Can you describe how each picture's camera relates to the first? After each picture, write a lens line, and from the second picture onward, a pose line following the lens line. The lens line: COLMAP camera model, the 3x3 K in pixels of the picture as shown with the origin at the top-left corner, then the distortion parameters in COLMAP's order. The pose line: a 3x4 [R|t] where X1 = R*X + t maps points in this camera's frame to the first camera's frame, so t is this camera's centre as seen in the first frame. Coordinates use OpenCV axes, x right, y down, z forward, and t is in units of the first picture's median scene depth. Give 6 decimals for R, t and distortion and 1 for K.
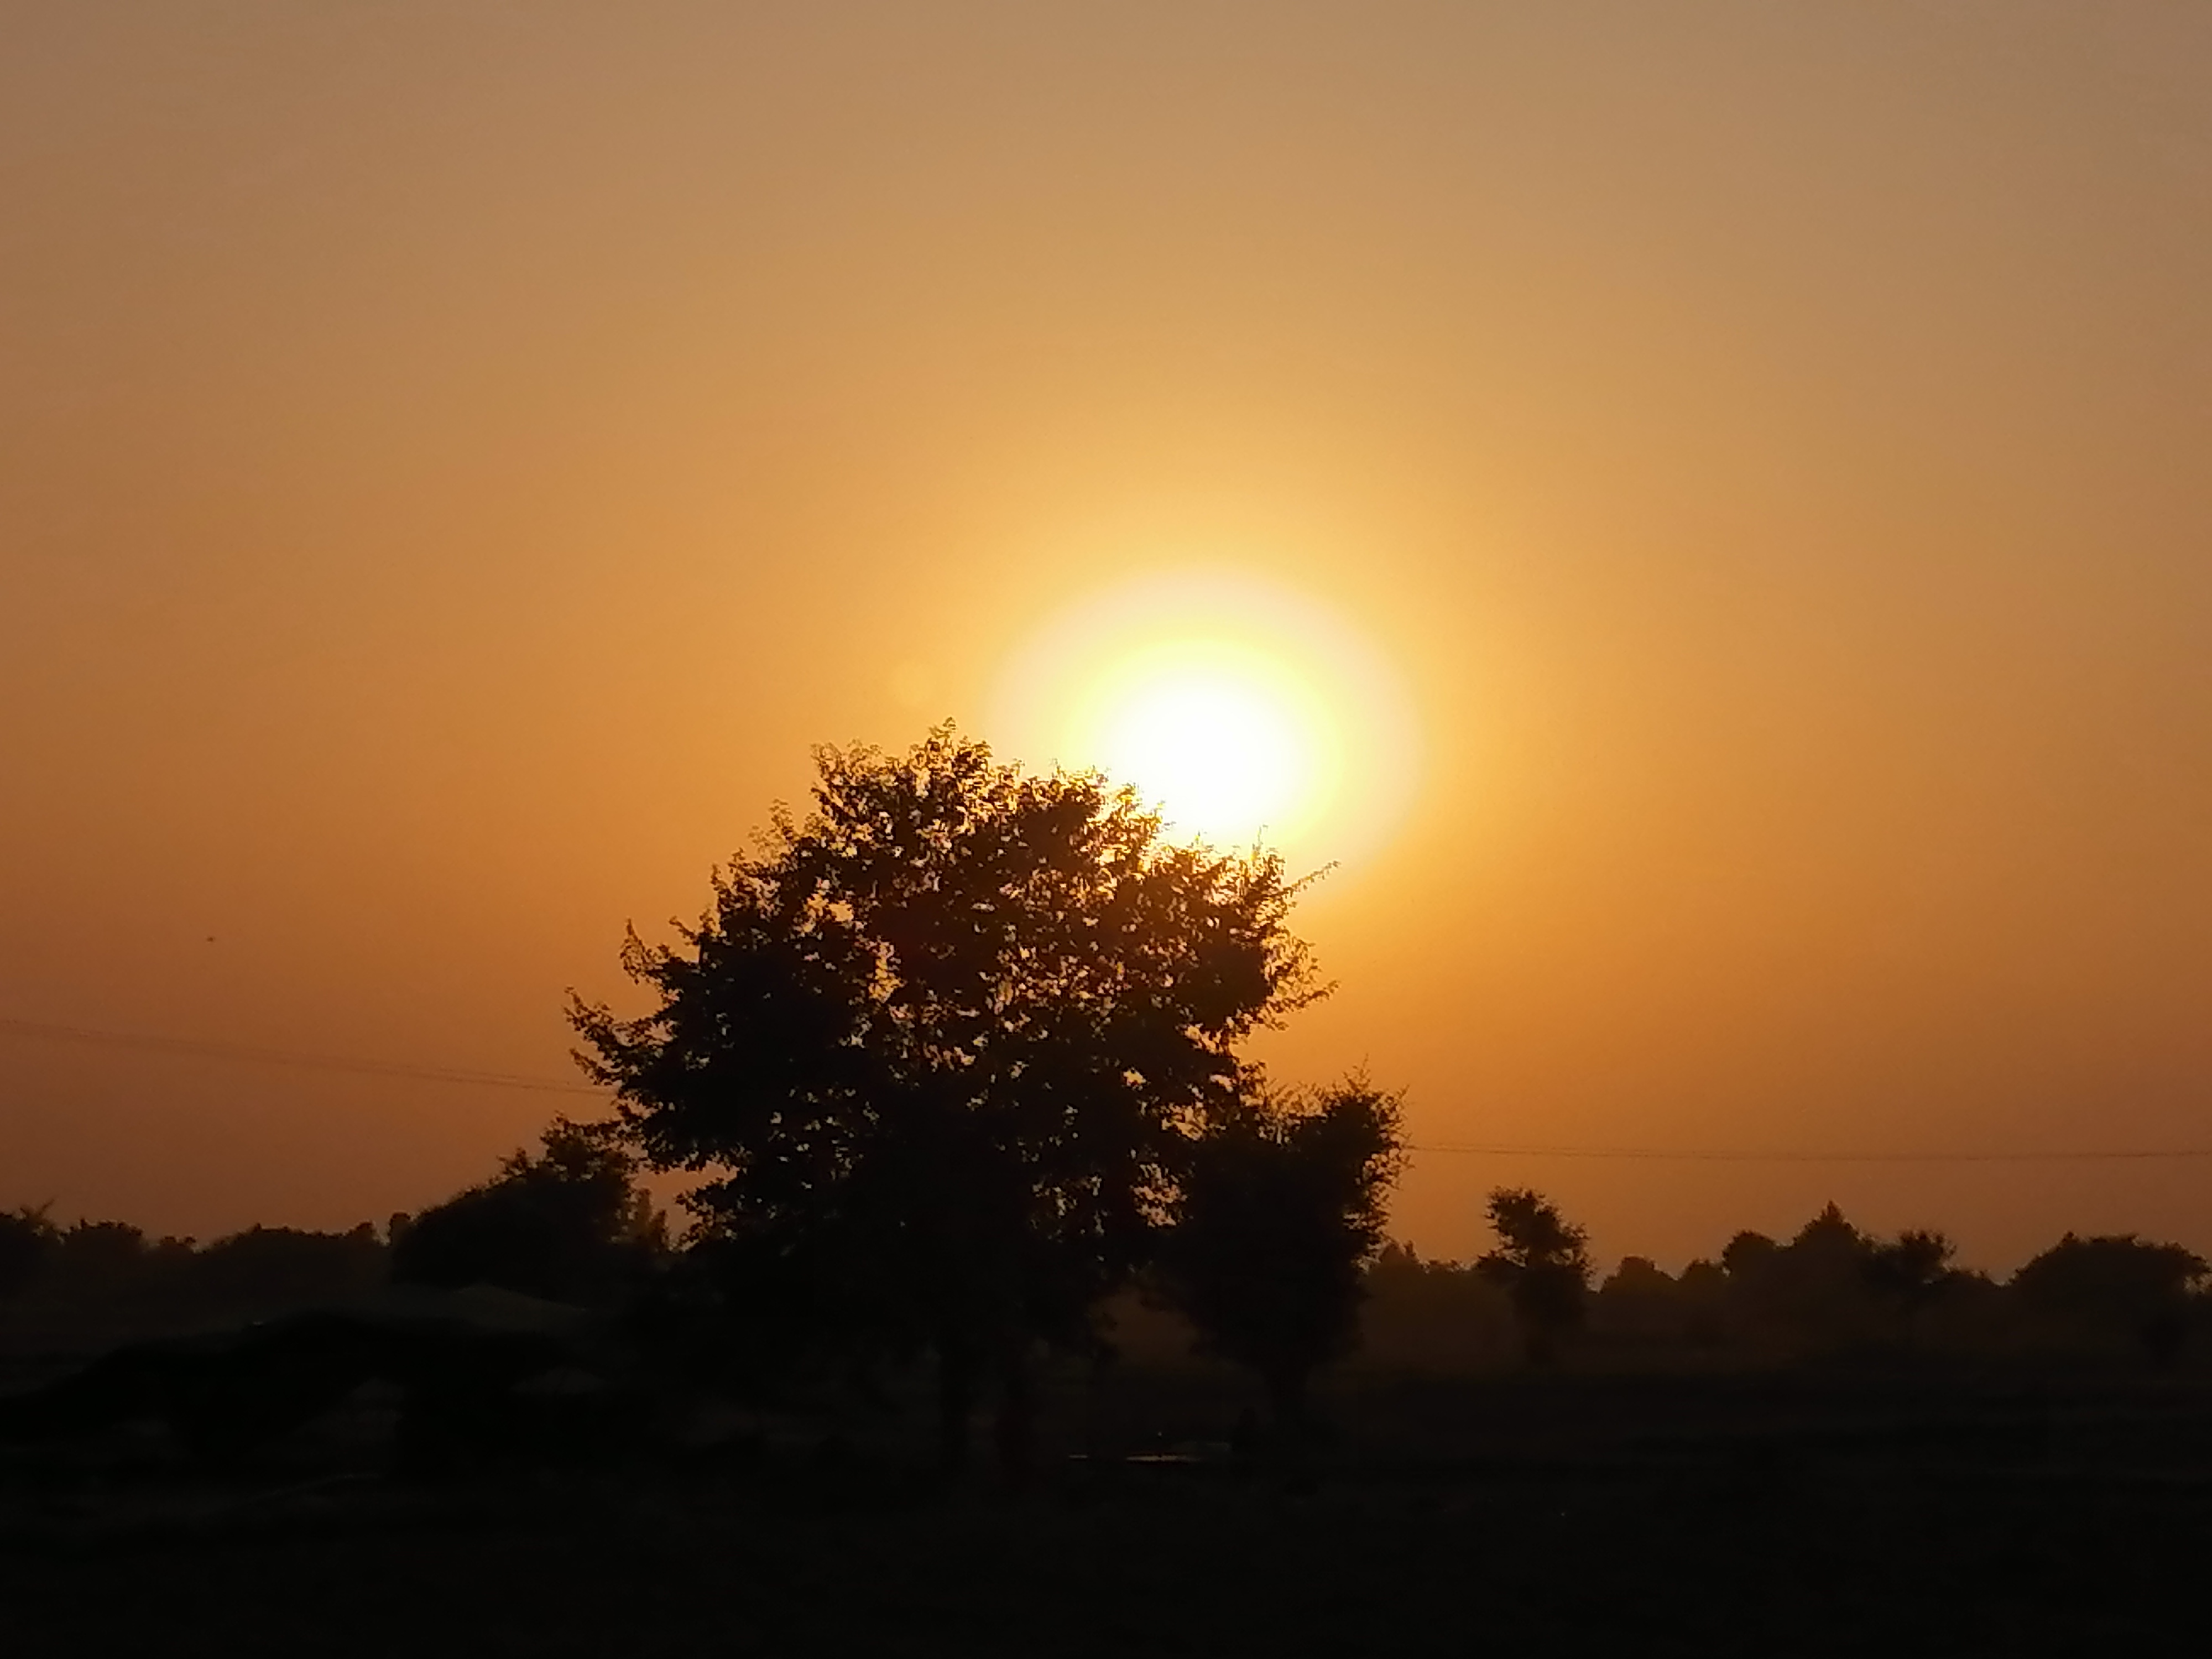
lens RADIAL K [[5321.1, 0, 1107.9], [0, 5321.1, 831.8], [0, 0, 1]] dist [0.266158, 0.000000]
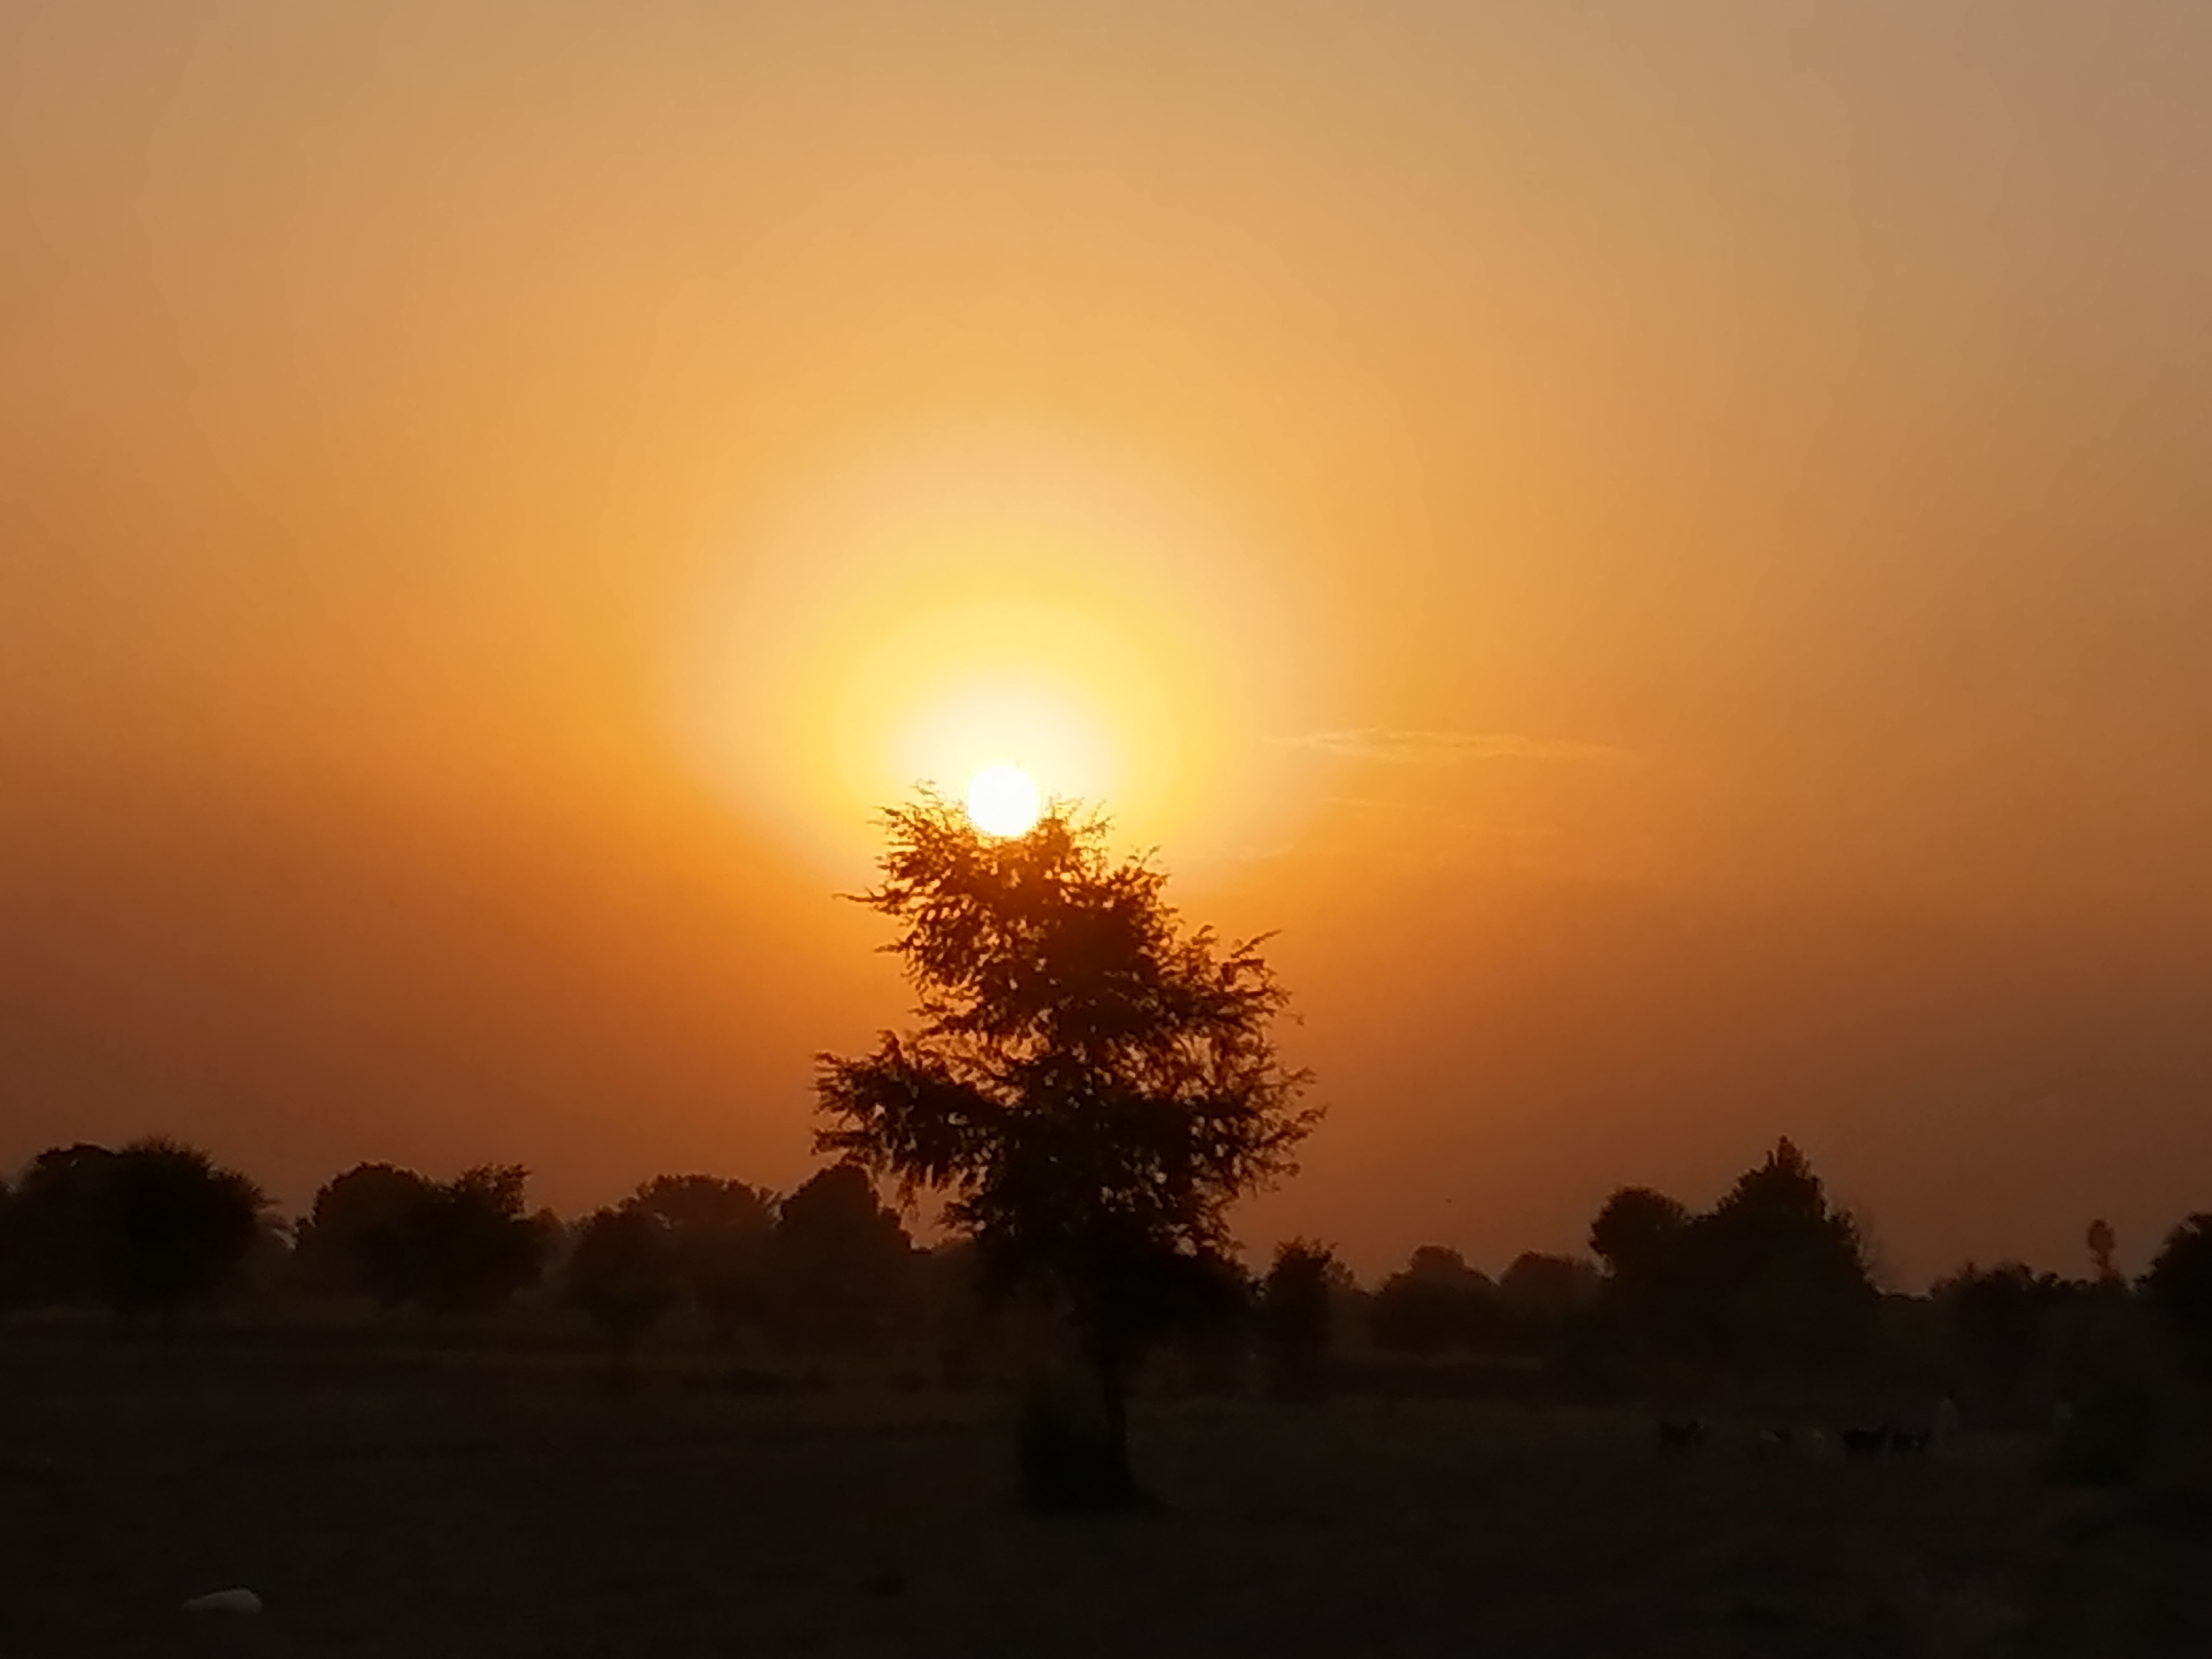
lens RADIAL K [[6538.0, 0, 1105.0], [0, 6538.0, 829.0], [0, 0, 1]] dist [0.391983, 0.000000]
pose [[0.998643, 0.021296, 0.047534, 0.040489], [-0.021935, 0.999675, 0.012956, 0.038886], [-0.047243, -0.013982, 0.998786, 0.419253]]
